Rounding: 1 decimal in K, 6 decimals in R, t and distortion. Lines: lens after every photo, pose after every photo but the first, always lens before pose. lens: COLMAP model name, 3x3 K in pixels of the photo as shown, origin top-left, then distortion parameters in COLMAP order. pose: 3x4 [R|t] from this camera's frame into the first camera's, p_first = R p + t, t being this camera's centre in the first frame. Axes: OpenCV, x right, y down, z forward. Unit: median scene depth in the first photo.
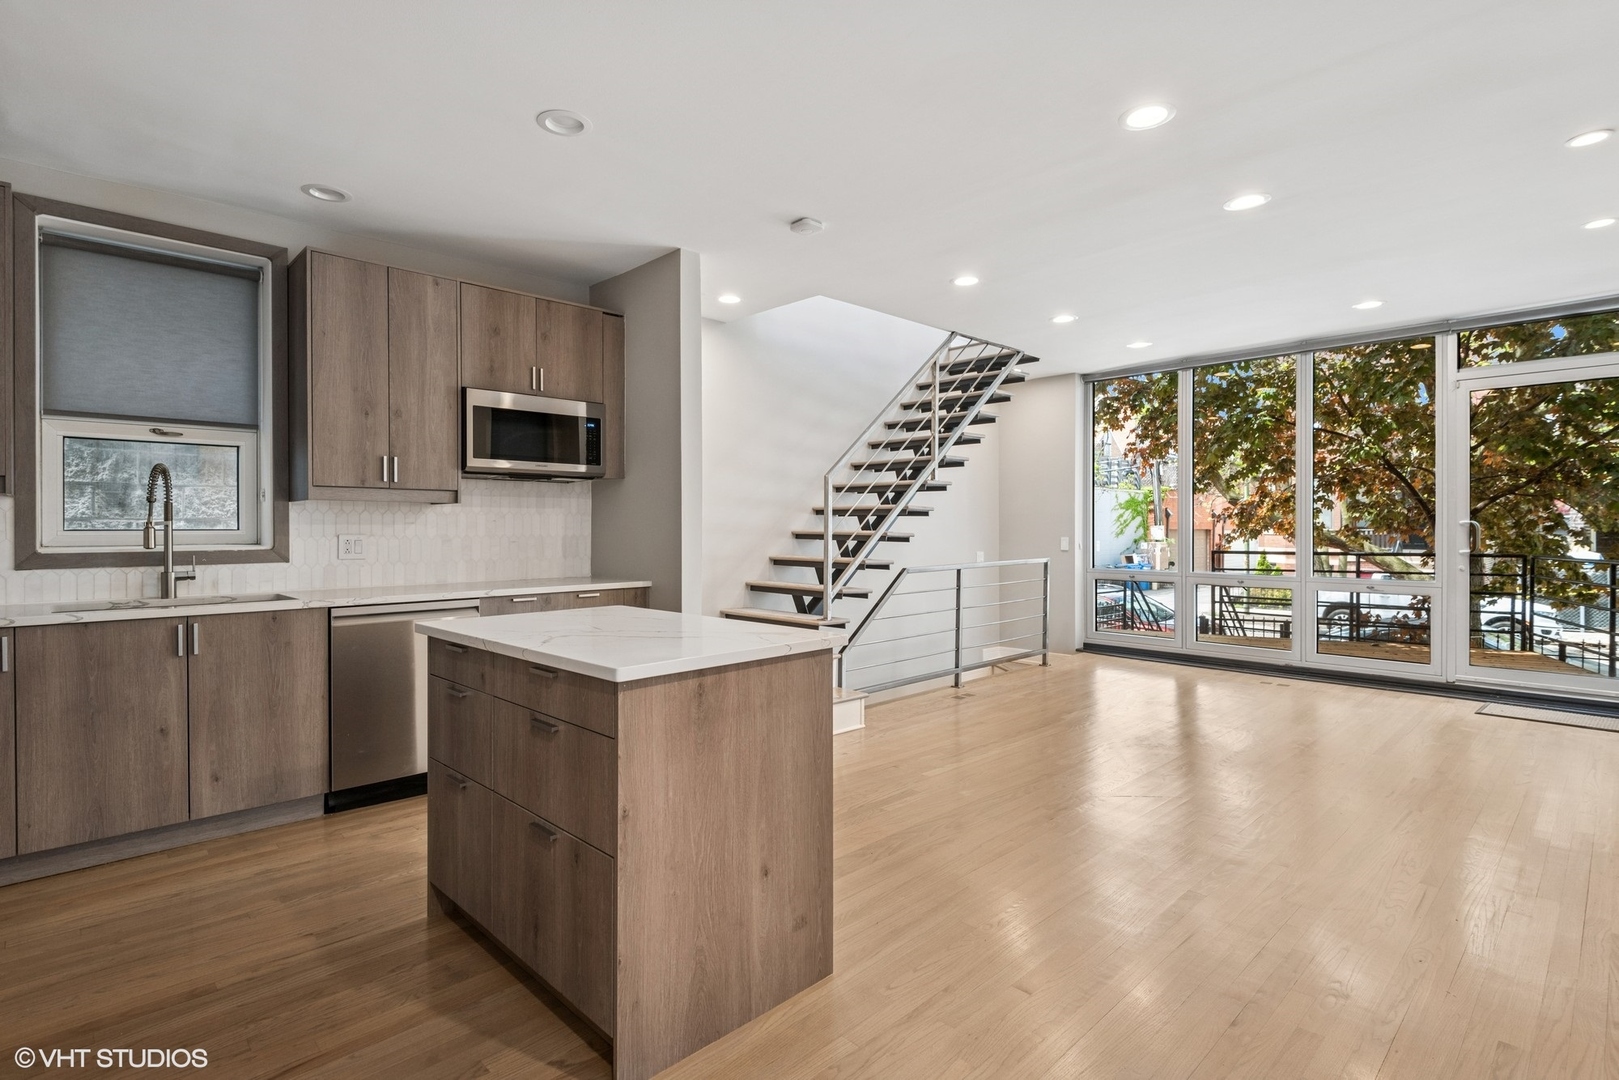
lens RADIAL K [[796.6, 0, 807.1], [0, 796.6, 530.1], [0, 0, 1]] dist [0.029389, -0.021319]
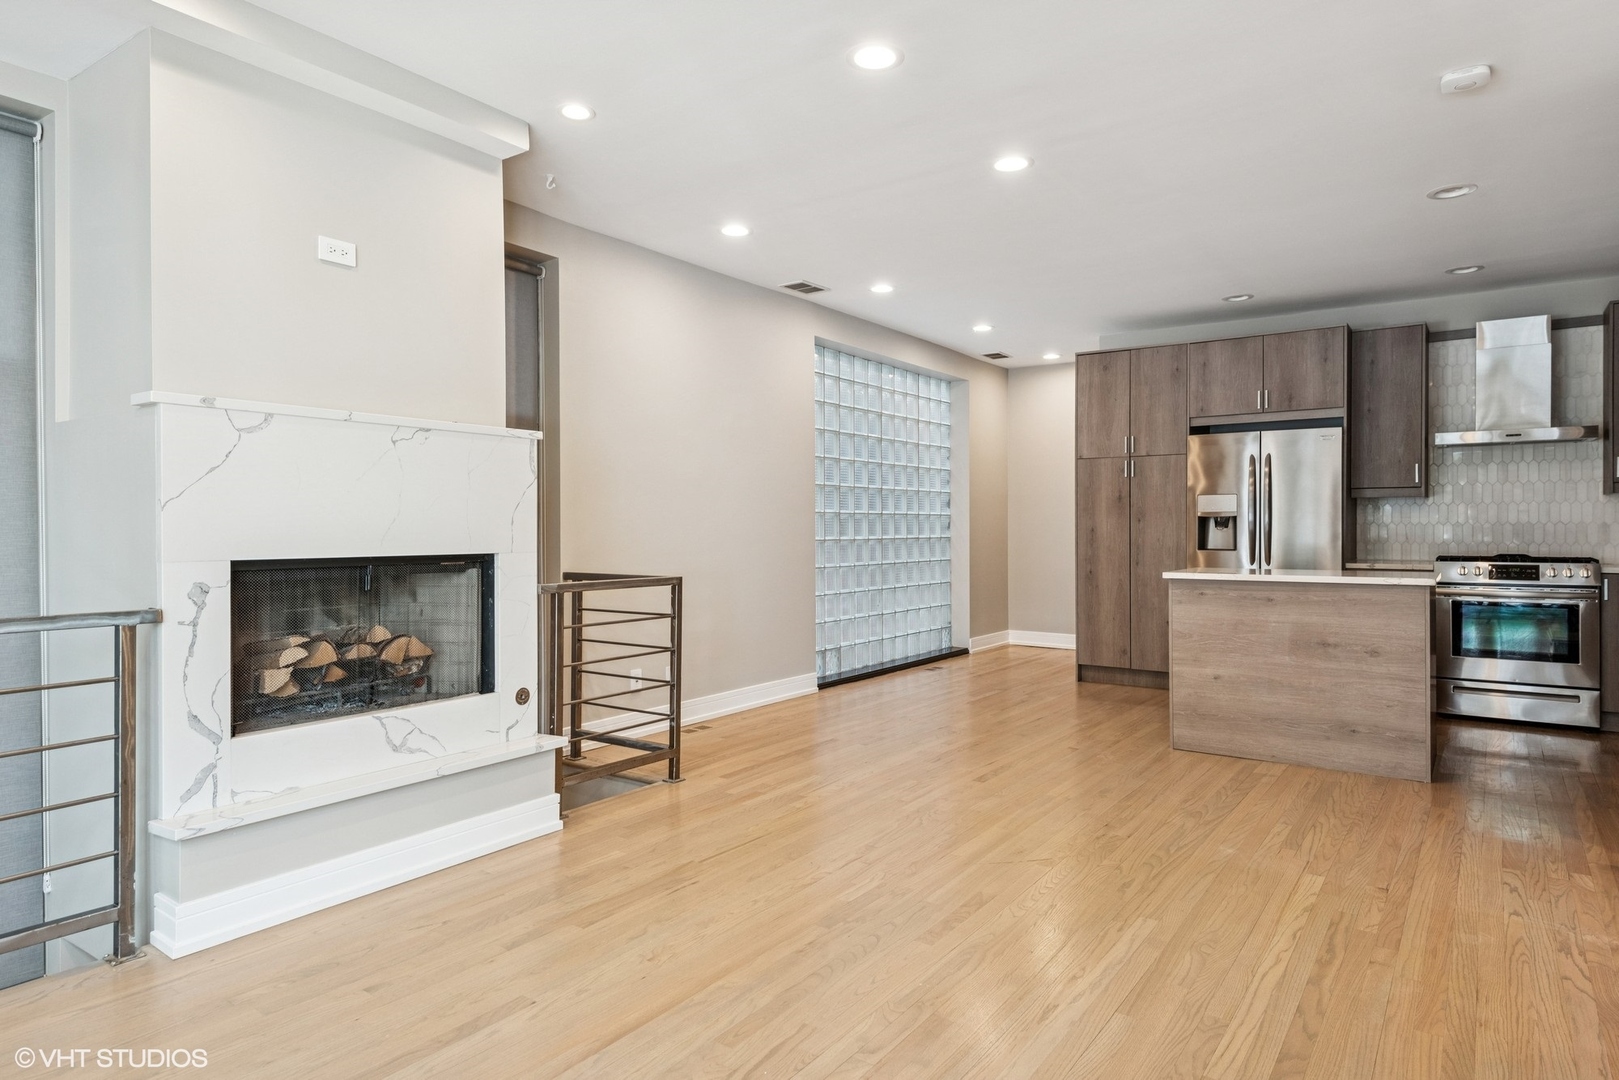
lens RADIAL K [[931.0, 0, 810.0], [0, 931.0, 526.9], [0, 0, 1]] dist [0.049480, -0.031187]
pose [[-0.985422, 0.003936, -0.170081, 0.570262], [0.003103, 0.999982, 0.005165, 0.004736], [0.170099, 0.004562, -0.985416, 1.388605]]
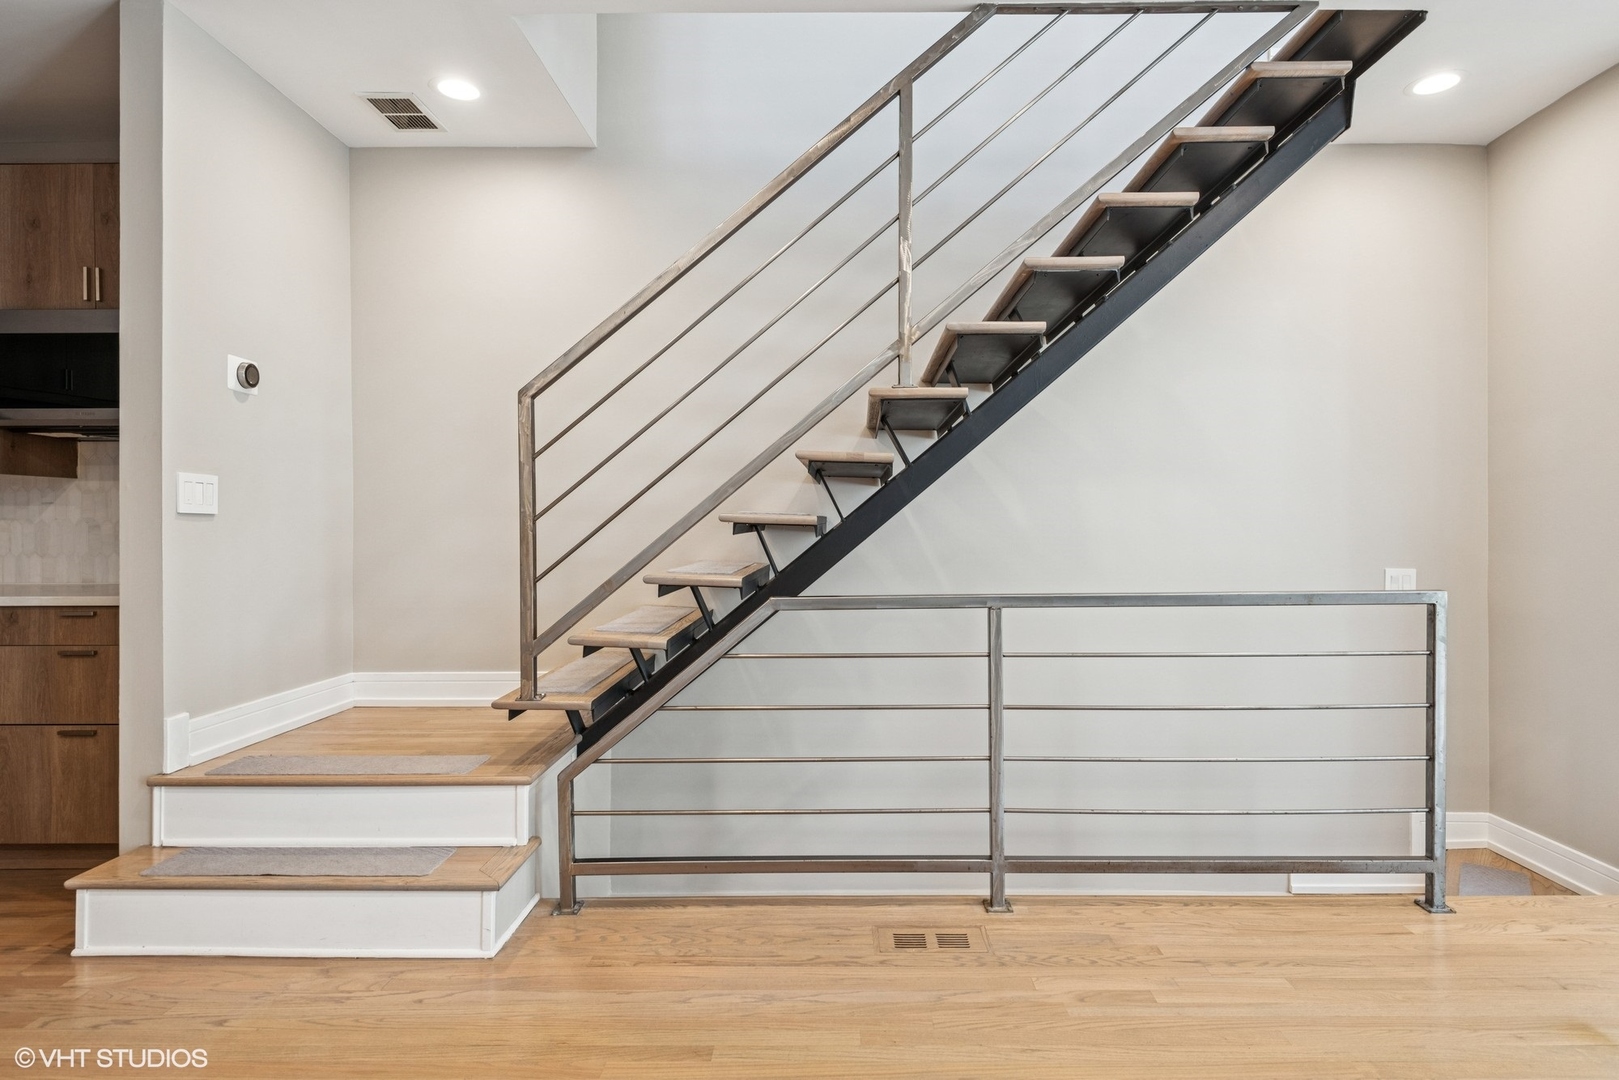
lens RADIAL K [[896.2, 0, 833.8], [0, 896.2, 523.9], [0, 0, 1]] dist [0.040942, -0.026543]
pose [[0.712113, -0.002391, -0.702061, 0.554937], [-0.000796, 0.999991, -0.004212, 0.012141], [0.702065, 0.003558, 0.712104, 0.781971]]
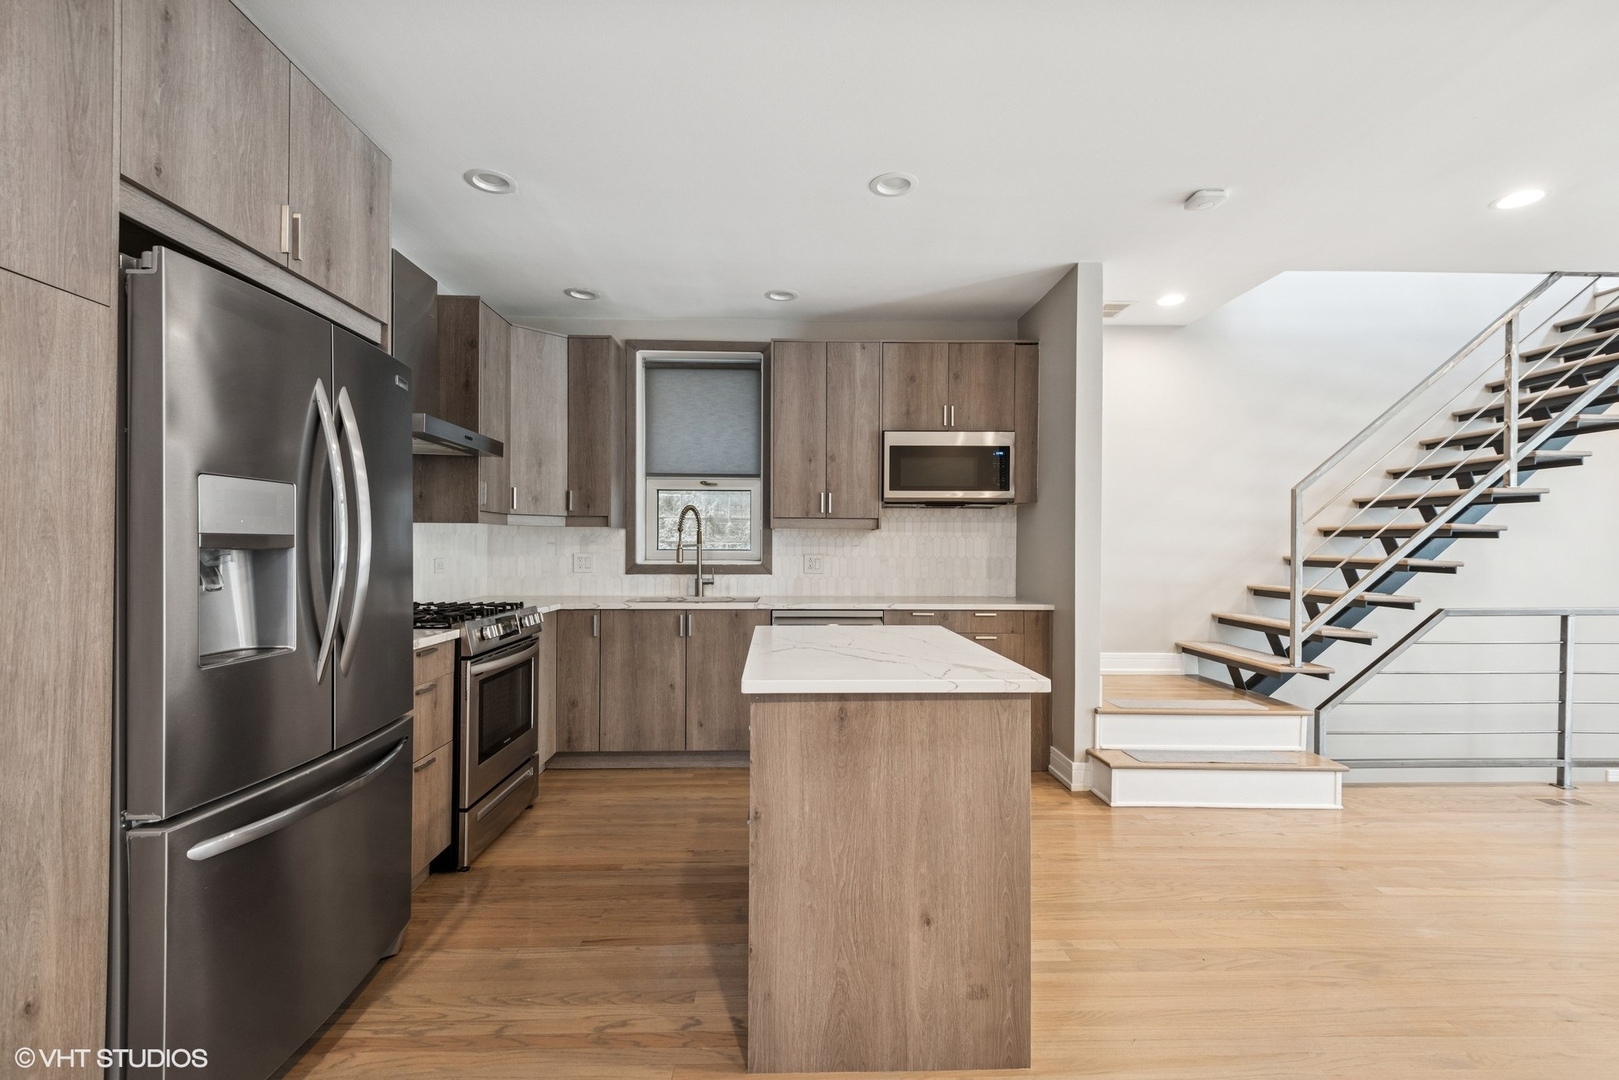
lens RADIAL K [[730.3, 0, 804.8], [0, 730.3, 542.1], [0, 0, 1]] dist [0.029535, -0.015190]
pose [[0.733200, 0.001180, -0.680012, 0.179161], [-0.008775, 0.999932, -0.007726, -0.004118], [0.679956, 0.011632, 0.733160, 0.109212]]
